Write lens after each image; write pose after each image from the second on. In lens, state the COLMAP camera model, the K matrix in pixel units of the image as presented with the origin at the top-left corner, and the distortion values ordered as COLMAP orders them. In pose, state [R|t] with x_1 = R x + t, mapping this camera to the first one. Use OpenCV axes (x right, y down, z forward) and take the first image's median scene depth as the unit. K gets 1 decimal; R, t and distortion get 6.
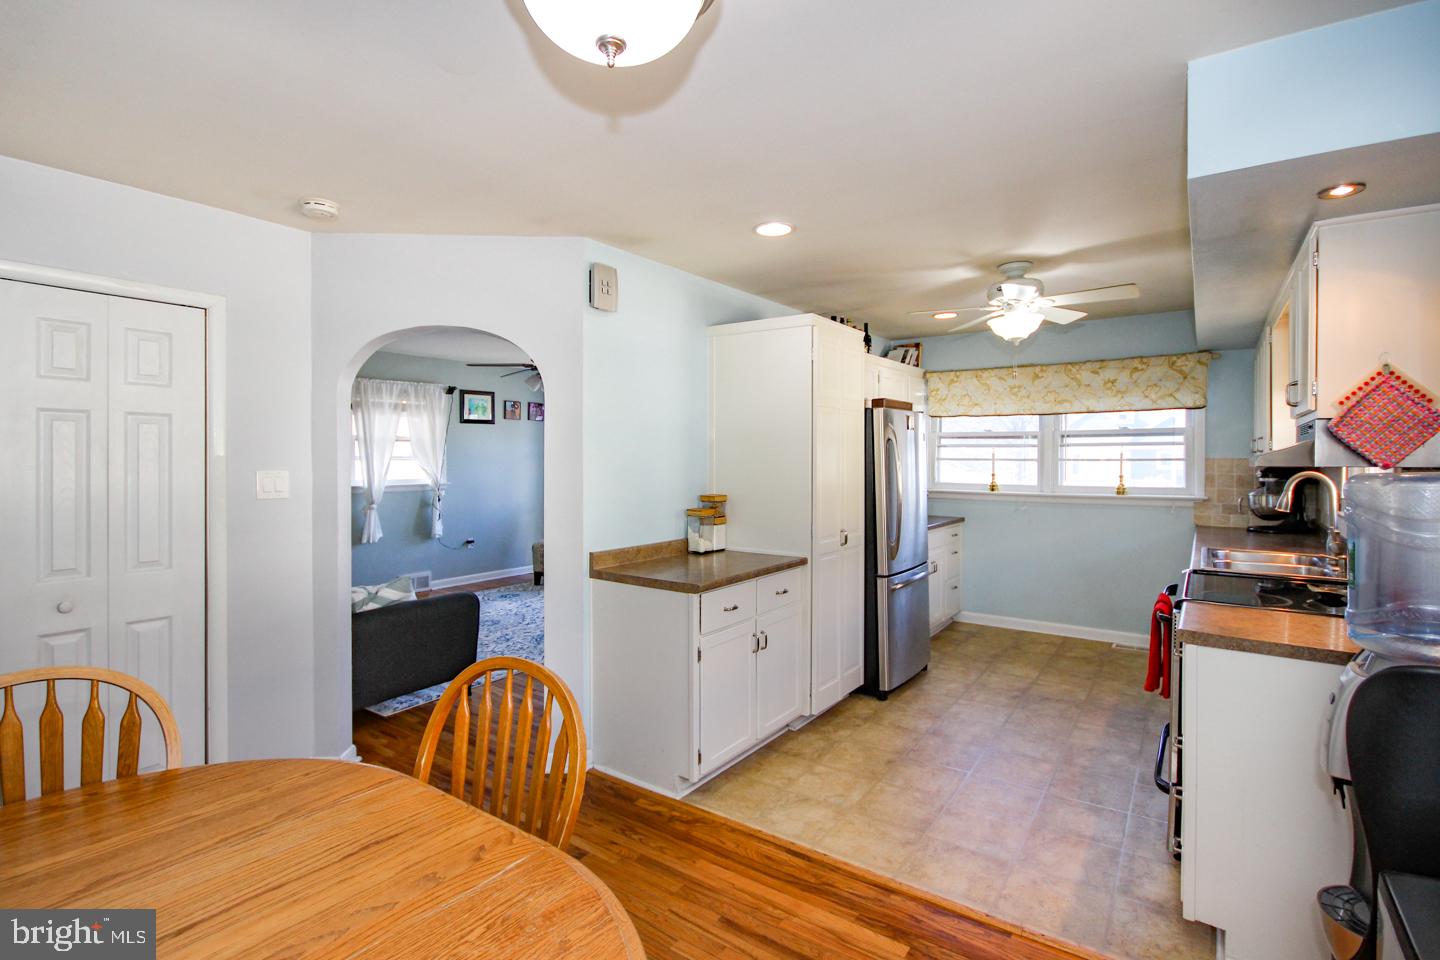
lens RADIAL K [[692.3, 0, 711.4], [0, 692.3, 470.7], [0, 0, 1]] dist [-0.009569, 0.003731]
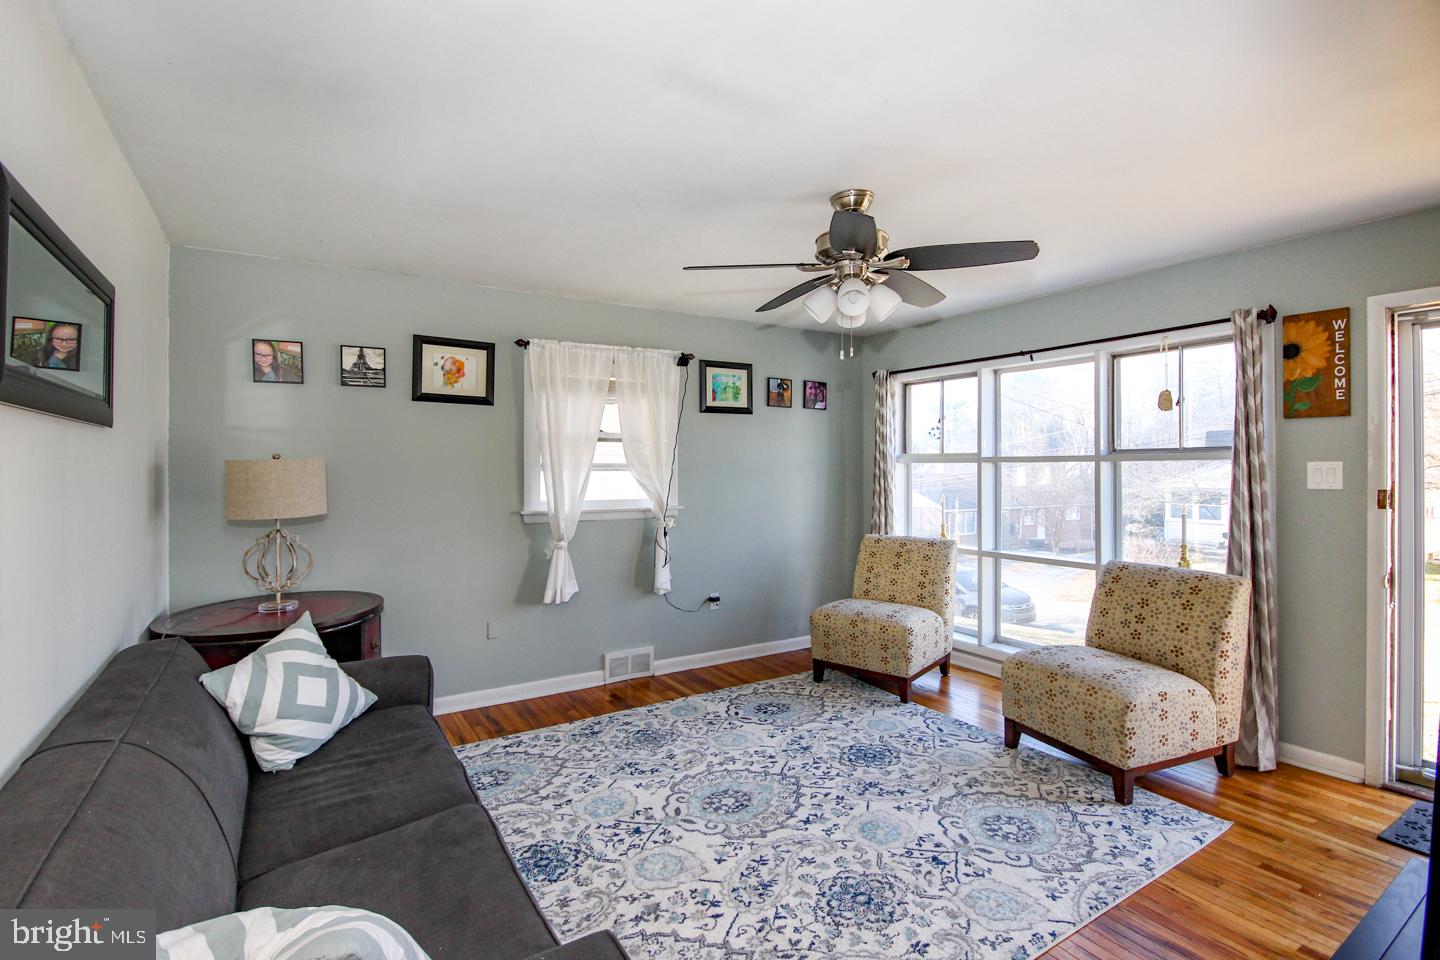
lens RADIAL K [[700.4, 0, 719.8], [0, 700.4, 469.0], [0, 0, 1]] dist [-0.013786, 0.000532]
pose [[0.932327, 0.000272, -0.361616, -0.115649], [-0.007230, 0.999814, -0.017888, -0.005562], [0.361543, 0.019292, 0.932156, 0.416597]]
